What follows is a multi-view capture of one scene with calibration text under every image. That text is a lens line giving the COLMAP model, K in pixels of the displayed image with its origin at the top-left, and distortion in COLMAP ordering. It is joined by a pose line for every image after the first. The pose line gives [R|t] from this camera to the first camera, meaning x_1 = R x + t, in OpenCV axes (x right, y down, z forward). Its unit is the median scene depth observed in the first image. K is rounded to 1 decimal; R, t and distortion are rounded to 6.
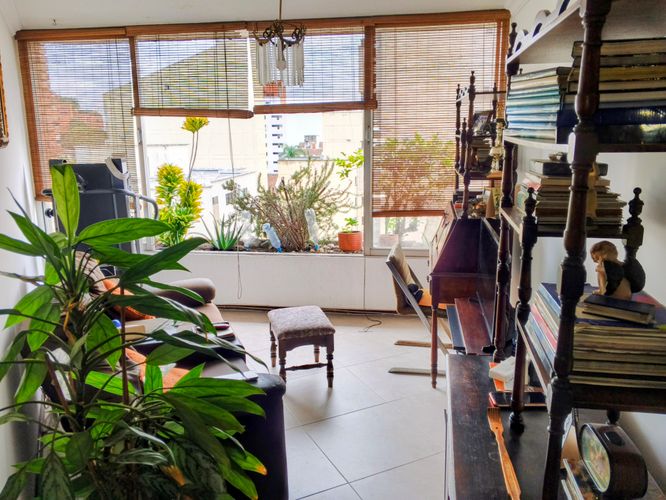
lens RADIAL K [[527.0, 0, 334.8], [0, 527.0, 242.0], [0, 0, 1]] dist [0.090365, -0.128712]
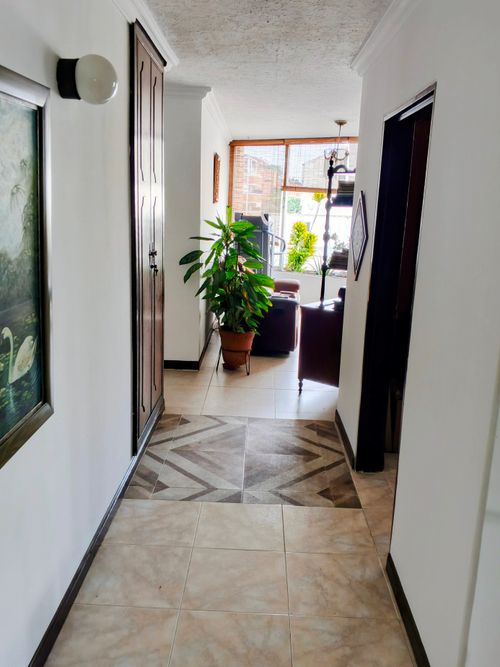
lens RADIAL K [[546.1, 0, 266.7], [0, 546.1, 331.6], [0, 0, 1]] dist [0.097601, -0.159491]
pose [[0.896784, 0.145507, -0.417859, 0.399753], [-0.135597, 0.989319, 0.053489, 0.130062], [0.421179, 0.008692, 0.906936, -0.650923]]
